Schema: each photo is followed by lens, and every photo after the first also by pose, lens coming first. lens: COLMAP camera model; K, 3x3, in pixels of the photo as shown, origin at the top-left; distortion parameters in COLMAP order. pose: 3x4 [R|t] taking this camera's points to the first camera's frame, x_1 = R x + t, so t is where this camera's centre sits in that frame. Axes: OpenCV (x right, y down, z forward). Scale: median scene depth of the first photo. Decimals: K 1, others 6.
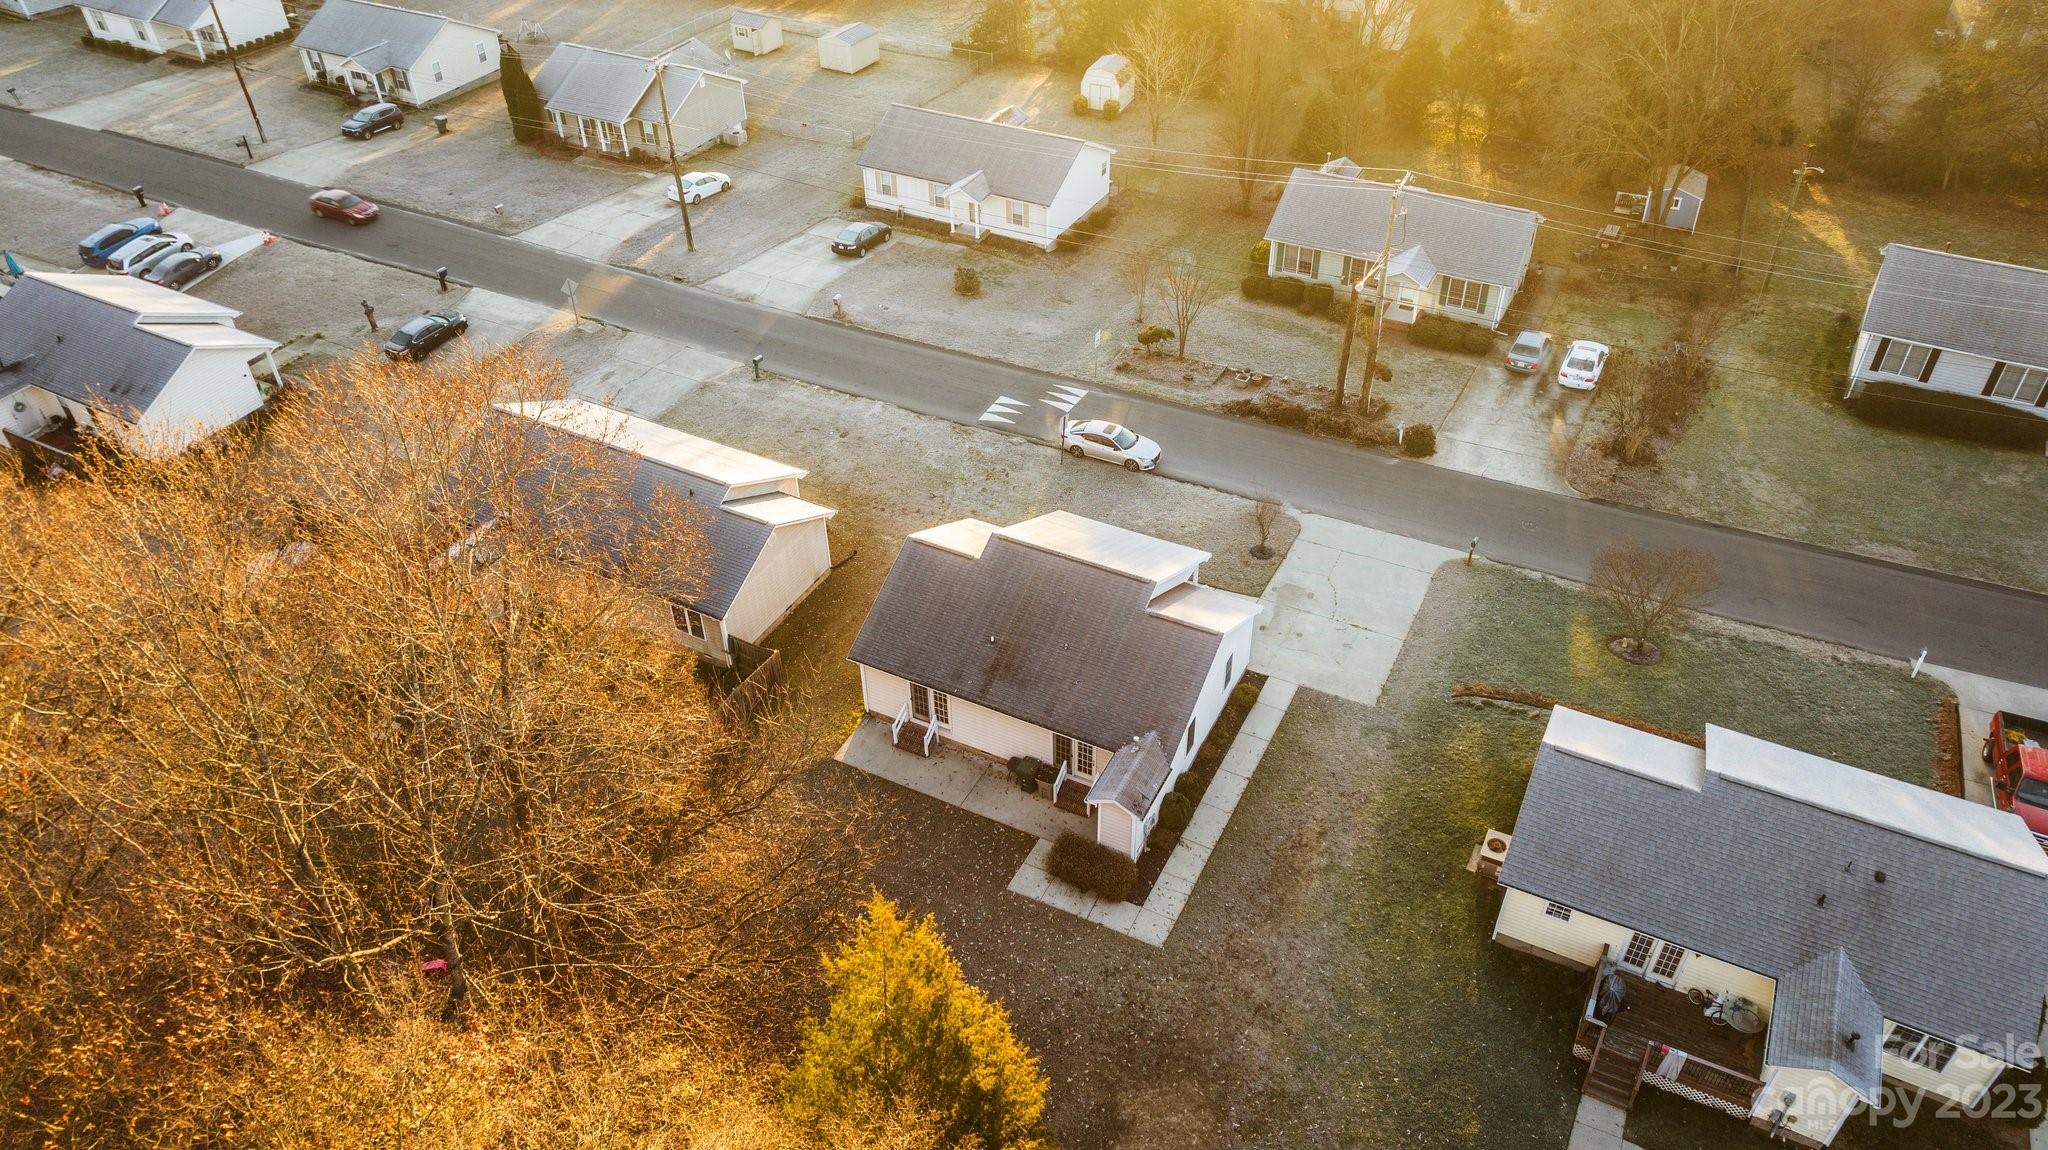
lens RADIAL K [[1437.4, 0, 1024.0], [0, 1437.4, 575.0], [0, 0, 1]] dist [-0.014237, -0.001693]
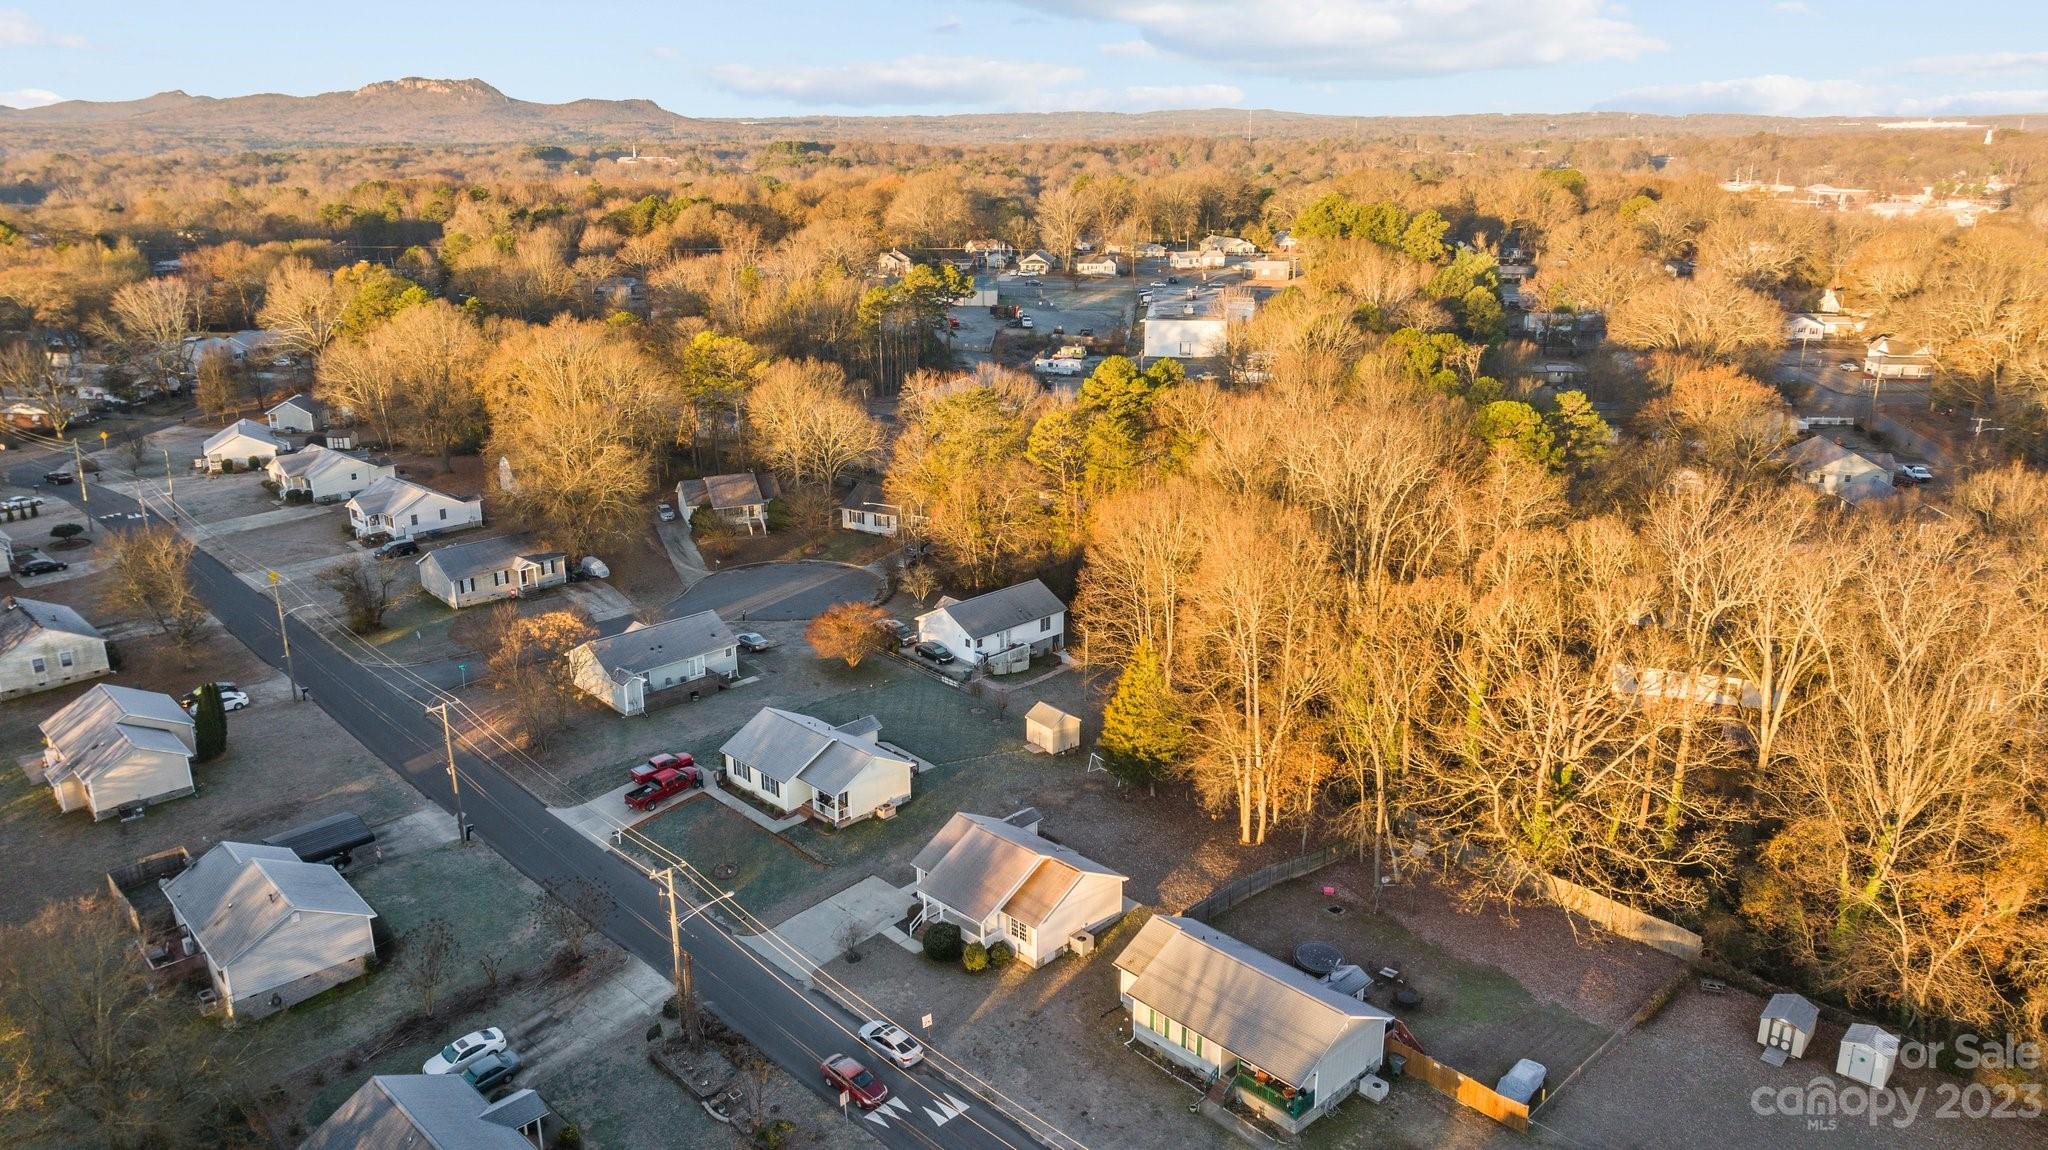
lens RADIAL K [[1399.0, 0, 1024.0], [0, 1399.0, 575.0], [0, 0, 1]] dist [-0.007935, -0.001271]
pose [[-0.947860, -0.073745, 0.310038, -0.393746], [0.221976, 0.545279, 0.808330, -1.251965], [-0.228667, 0.835005, -0.500478, 1.190699]]
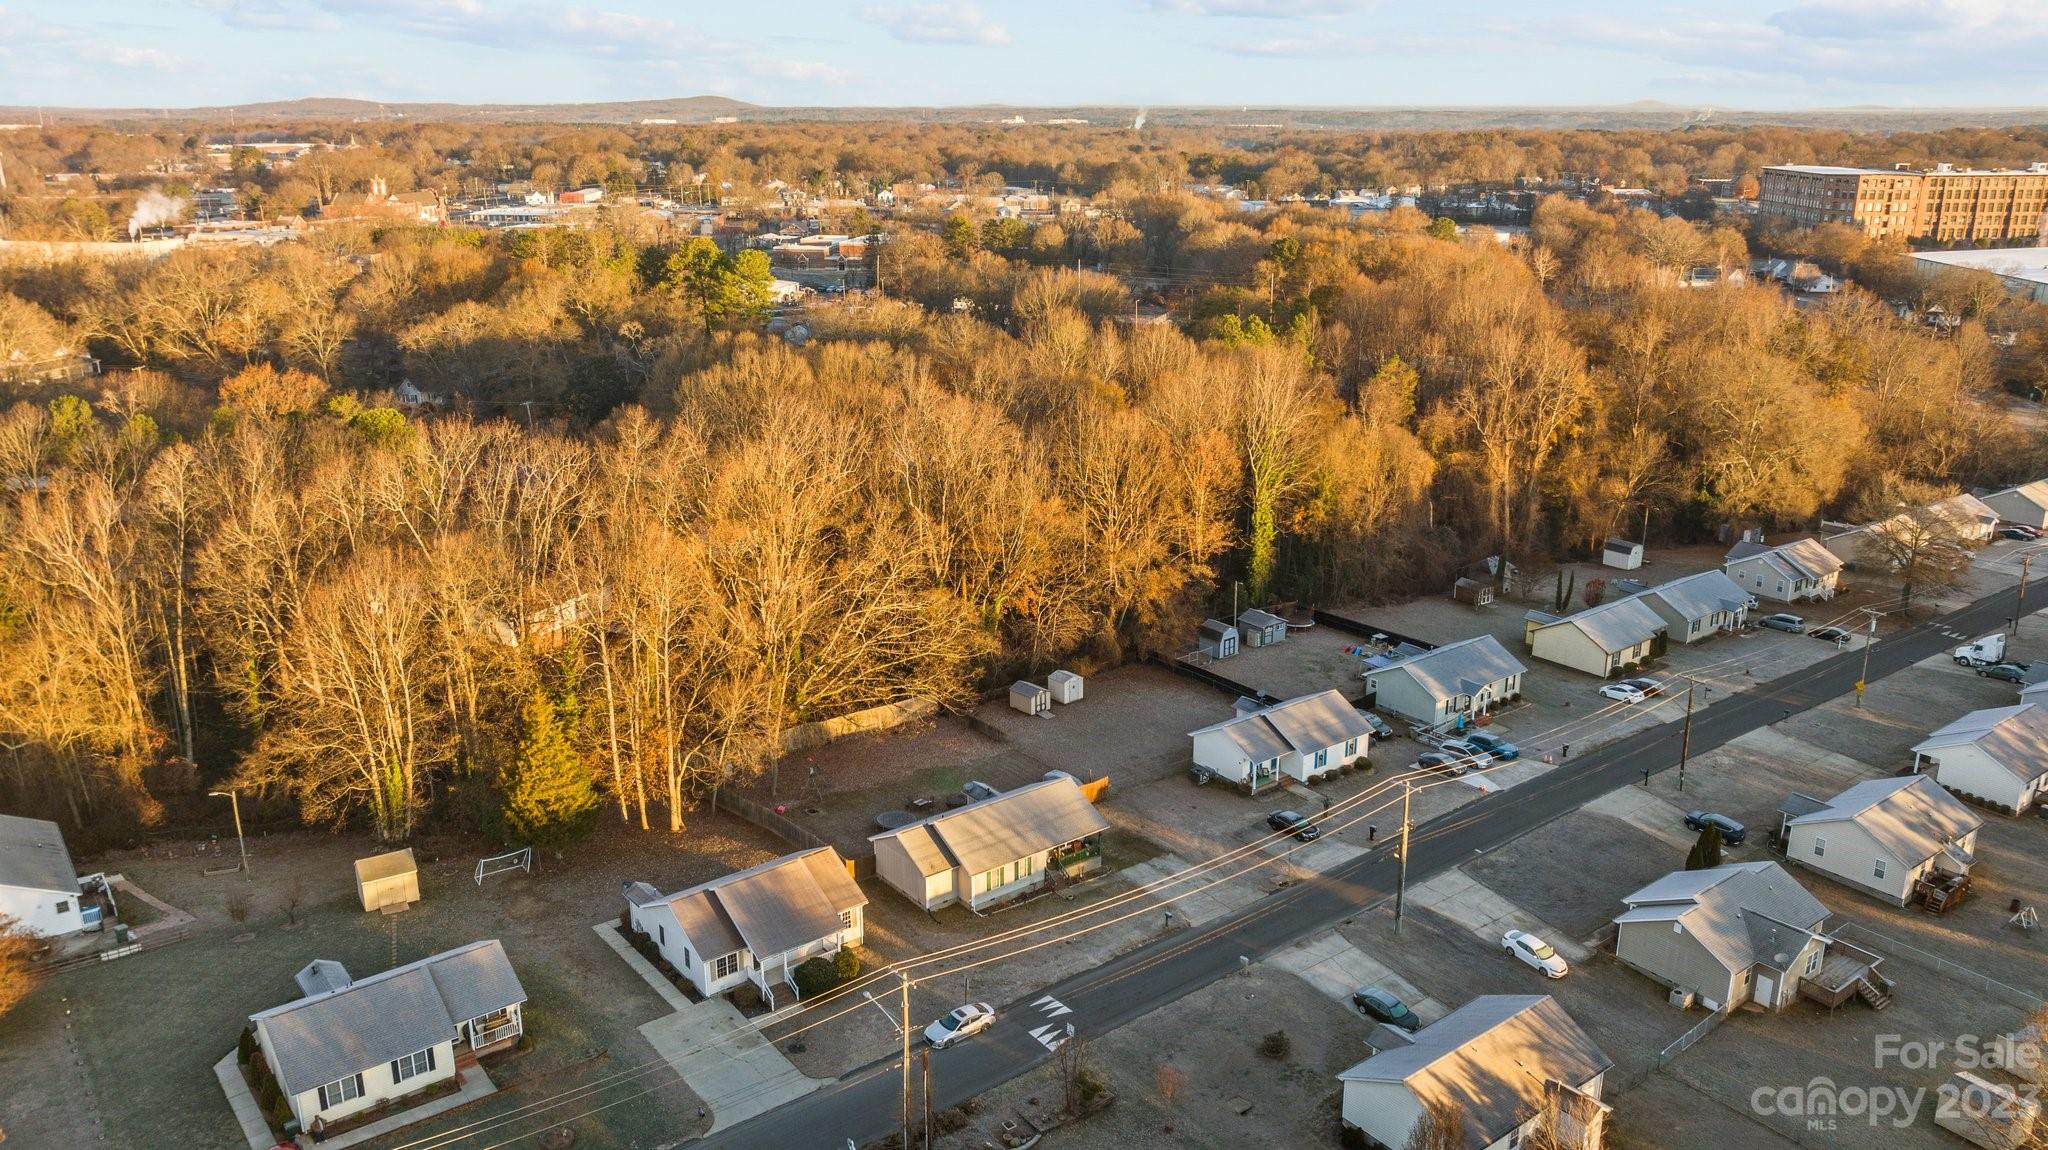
lens RADIAL K [[1508.7, 0, 1024.0], [0, 1508.7, 575.0], [0, 0, 1]] dist [-0.019049, -0.000253]
pose [[-0.436587, 0.288373, -0.852193, 1.057623], [-0.565758, 0.648494, 0.509287, -1.039081], [0.699507, 0.704483, -0.119975, 0.867549]]
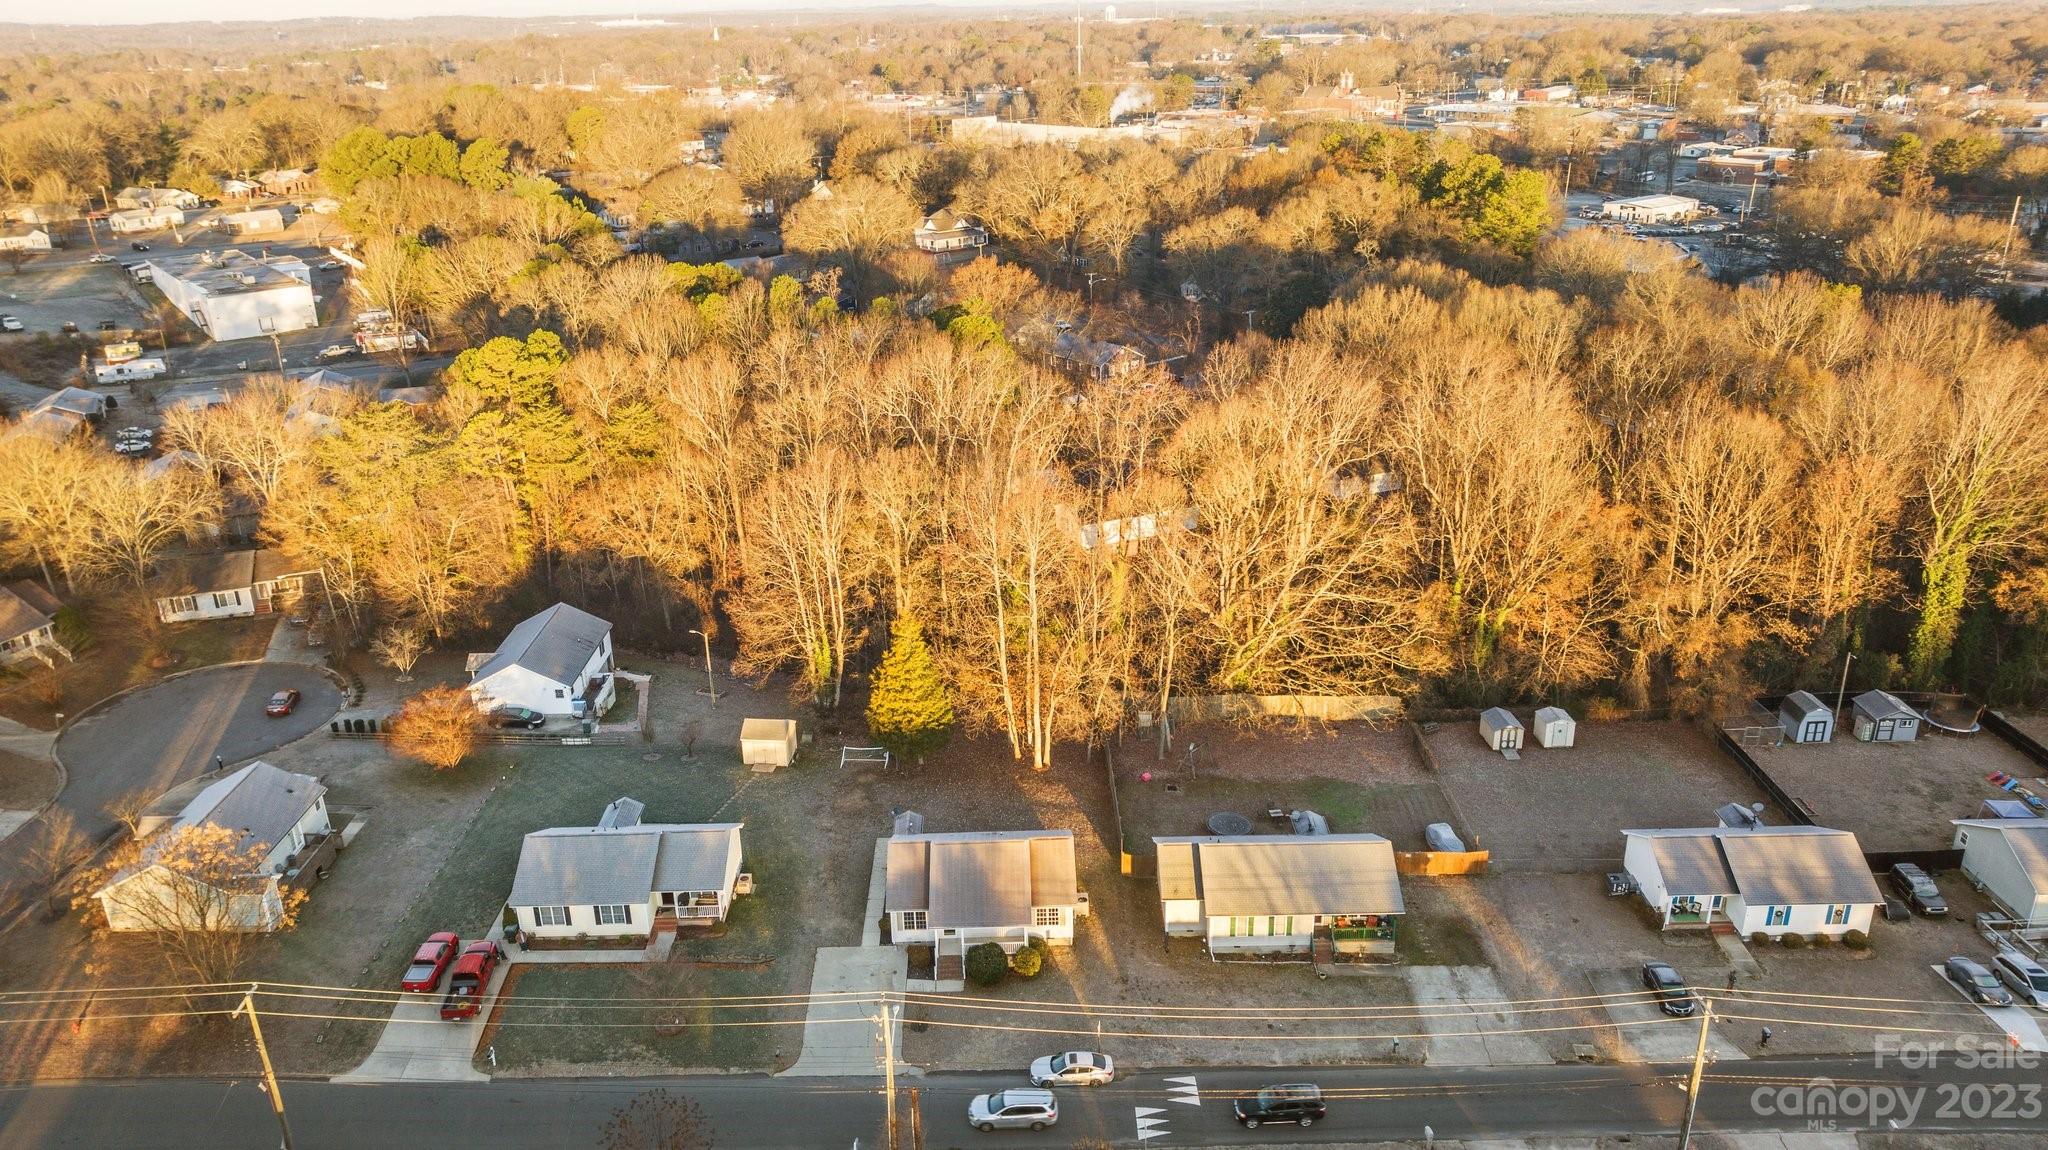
lens RADIAL K [[1437.4, 0, 1024.0], [0, 1437.4, 575.0], [0, 0, 1]] dist [-0.014237, -0.001693]
pose [[-0.891315, 0.201986, -0.405906, 0.494251], [-0.258916, 0.508169, 0.821418, -1.234776], [0.372184, 0.837237, -0.400641, 1.065754]]
